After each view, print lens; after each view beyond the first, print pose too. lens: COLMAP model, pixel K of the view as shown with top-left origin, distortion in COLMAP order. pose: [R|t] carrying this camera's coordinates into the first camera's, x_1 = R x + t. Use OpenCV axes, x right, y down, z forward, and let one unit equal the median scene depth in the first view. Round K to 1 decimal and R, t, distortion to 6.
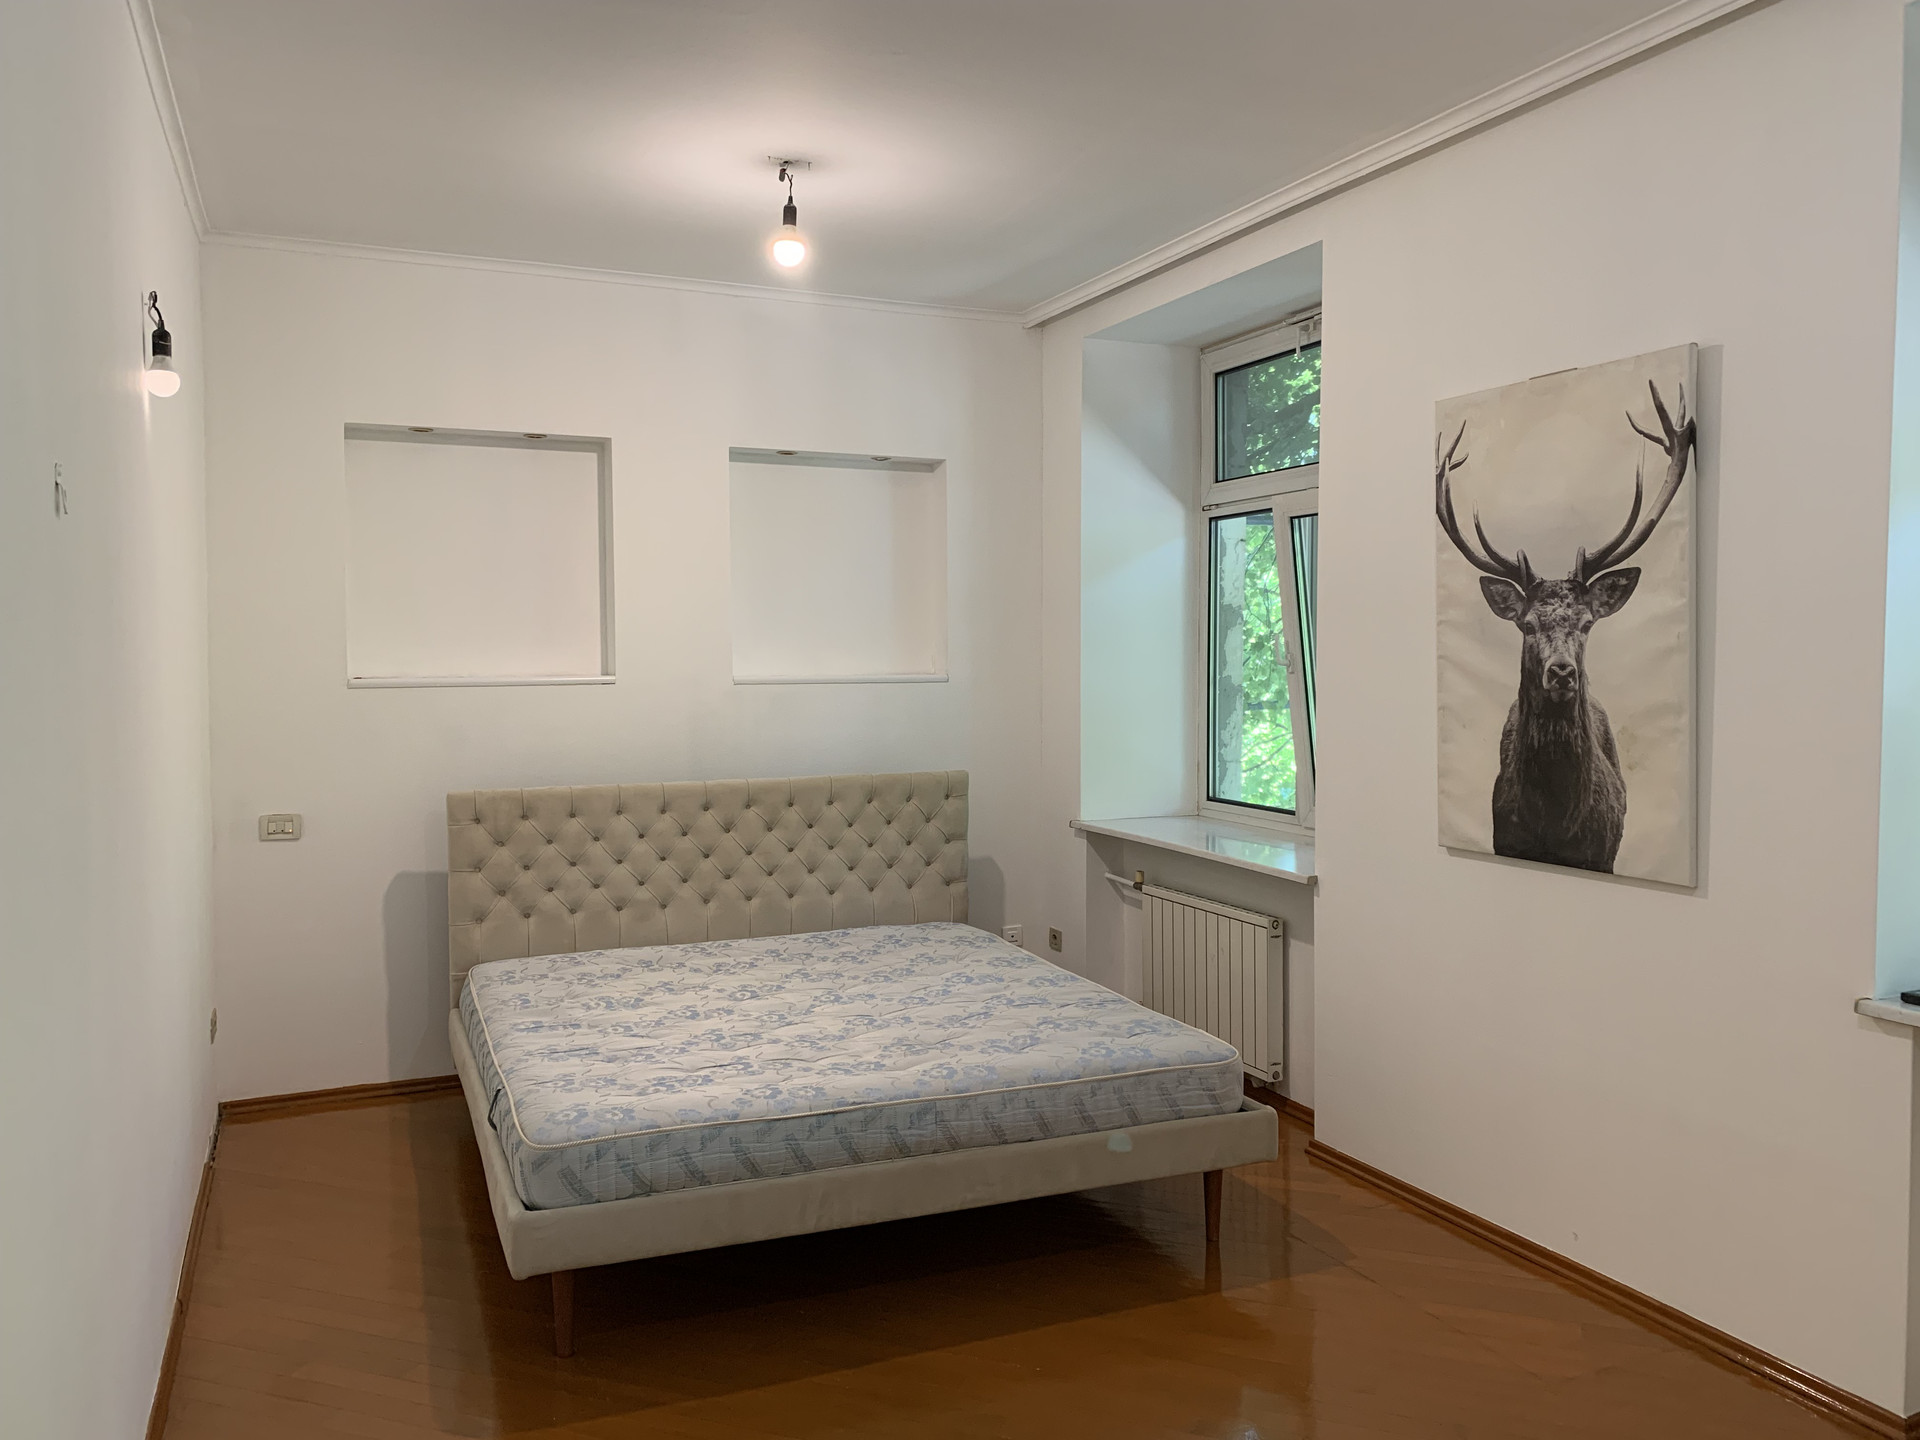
lens RADIAL K [[1450.7, 0, 961.3], [0, 1450.7, 710.1], [0, 0, 1]] dist [0.118548, -0.269041]
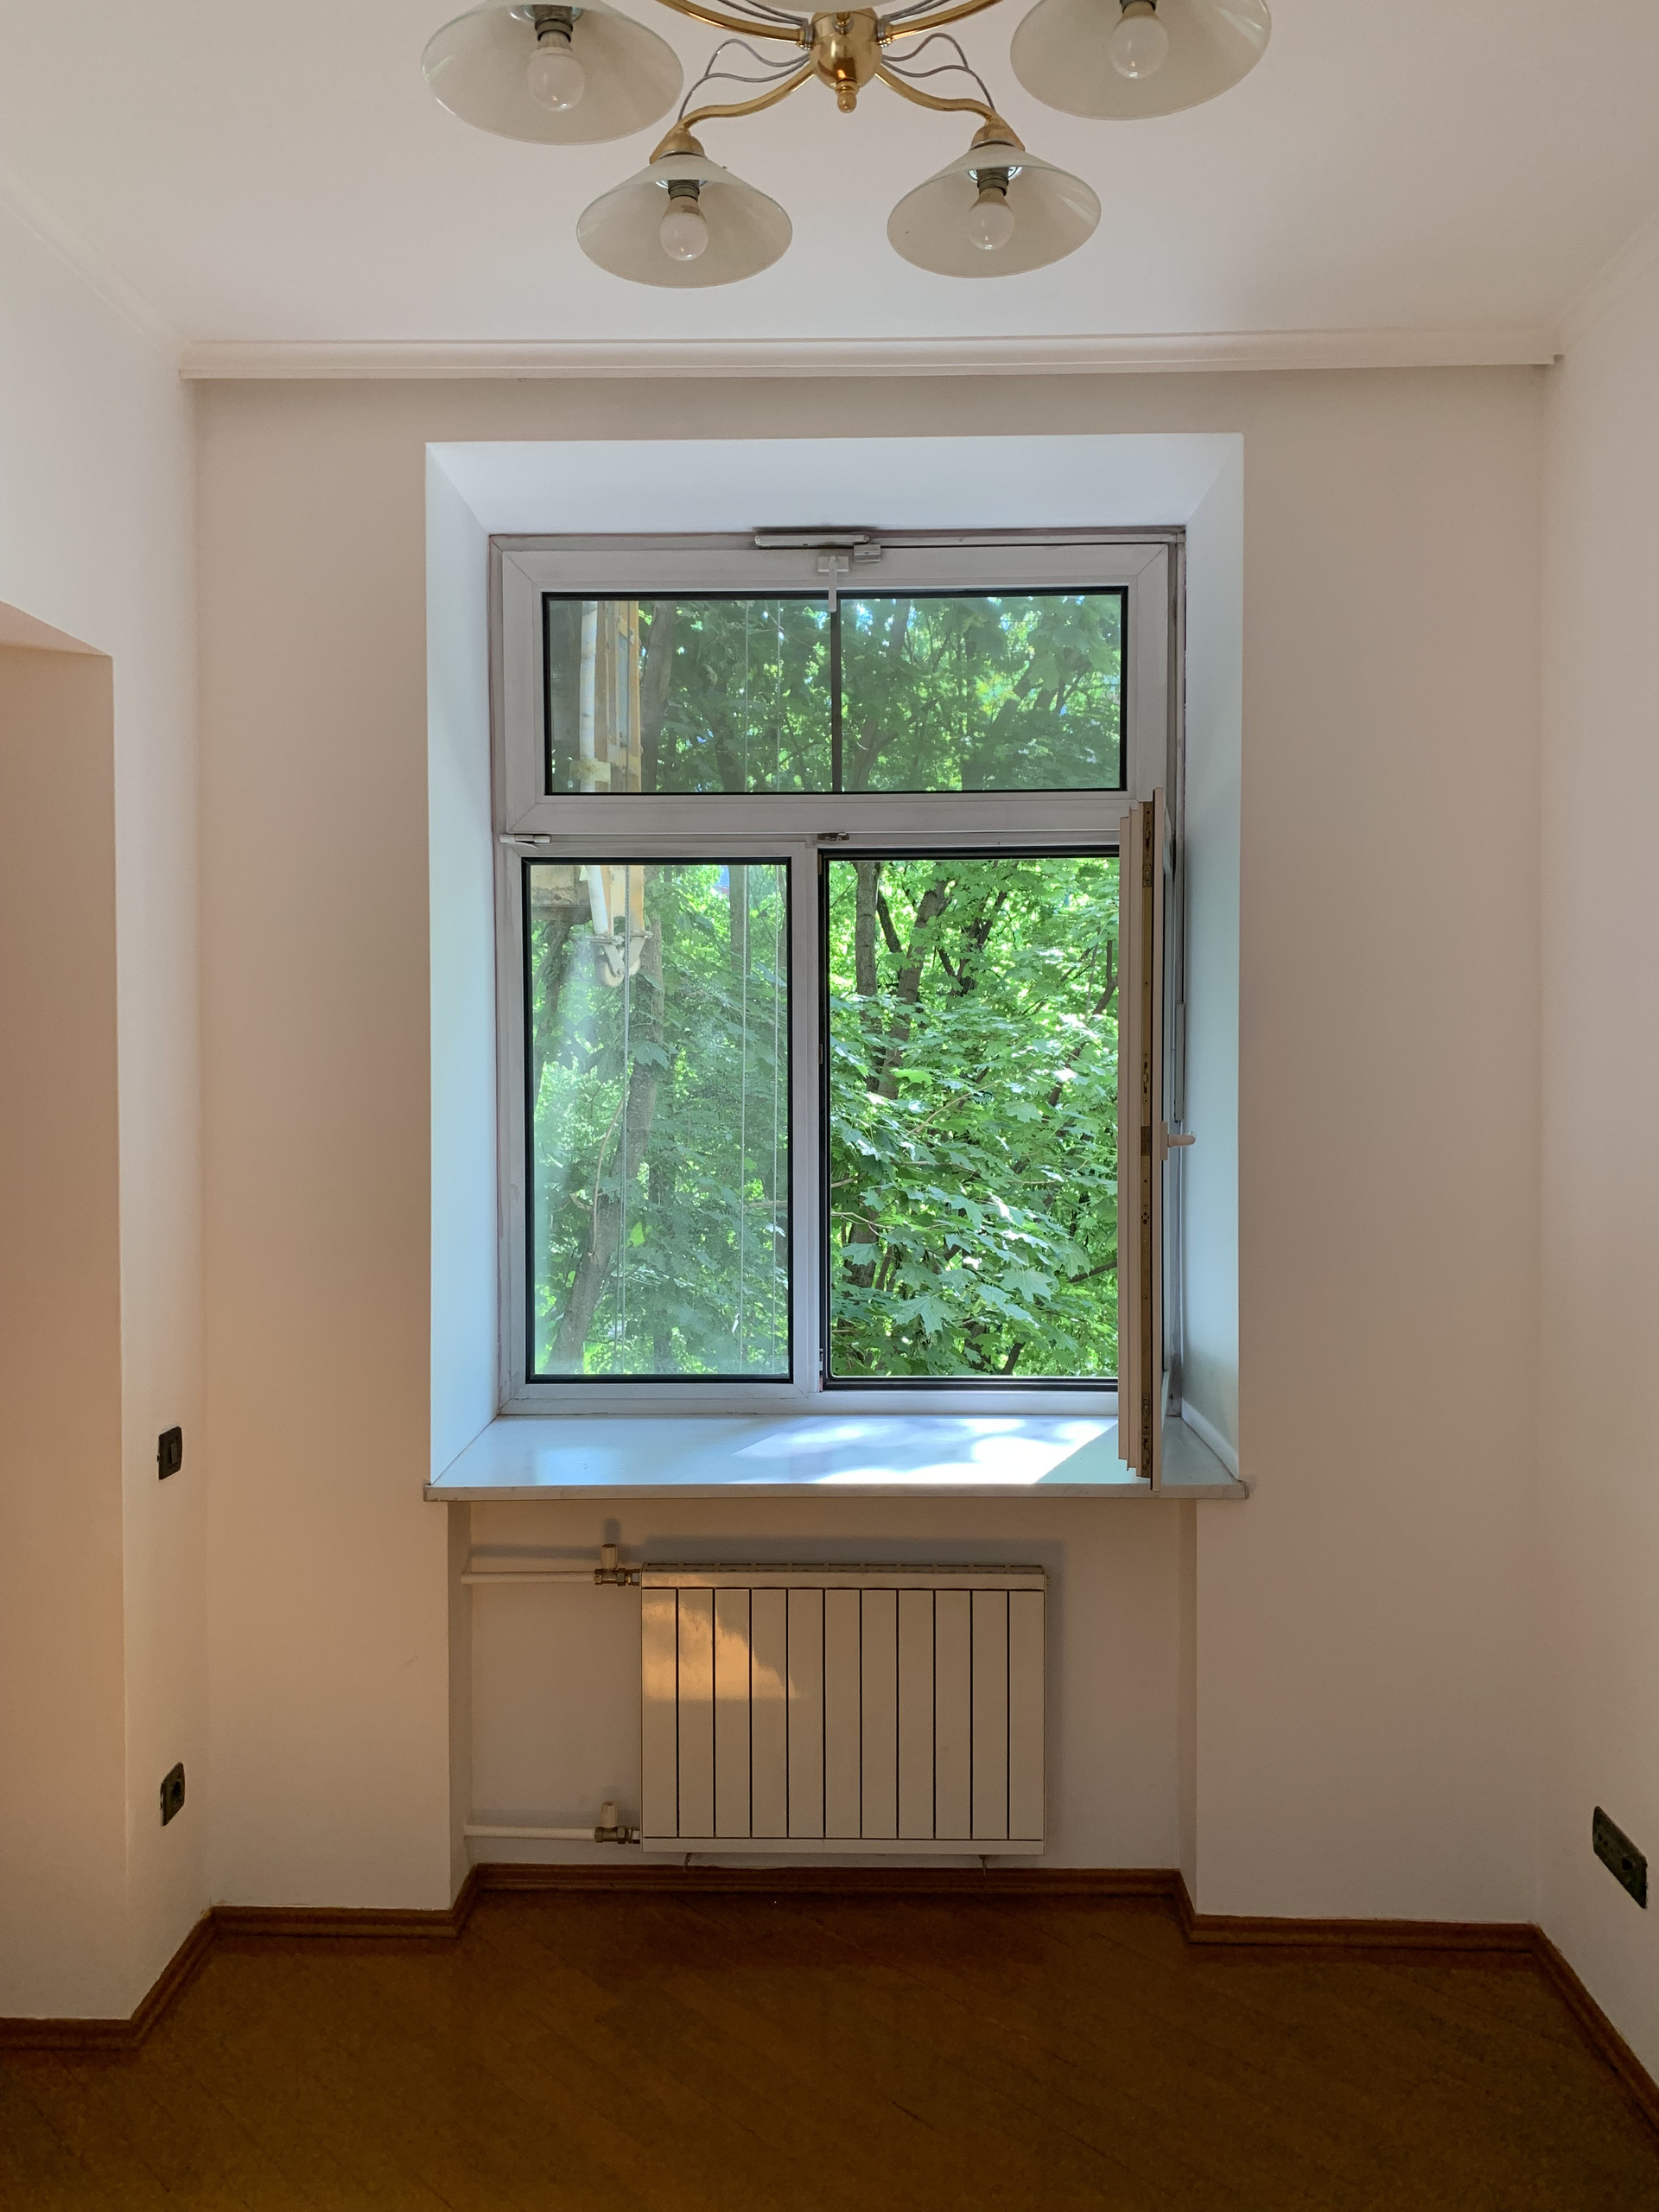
lens RADIAL K [[1671.3, 0, 819.4], [0, 1671.3, 1107.1], [0, 0, 1]] dist [0.118548, -0.269041]
pose [[0.426988, -0.015604, 0.904123, -0.375856], [0.037267, 0.999305, -0.000353, -0.038649], [-0.903489, 0.033844, 0.427273, 0.694976]]
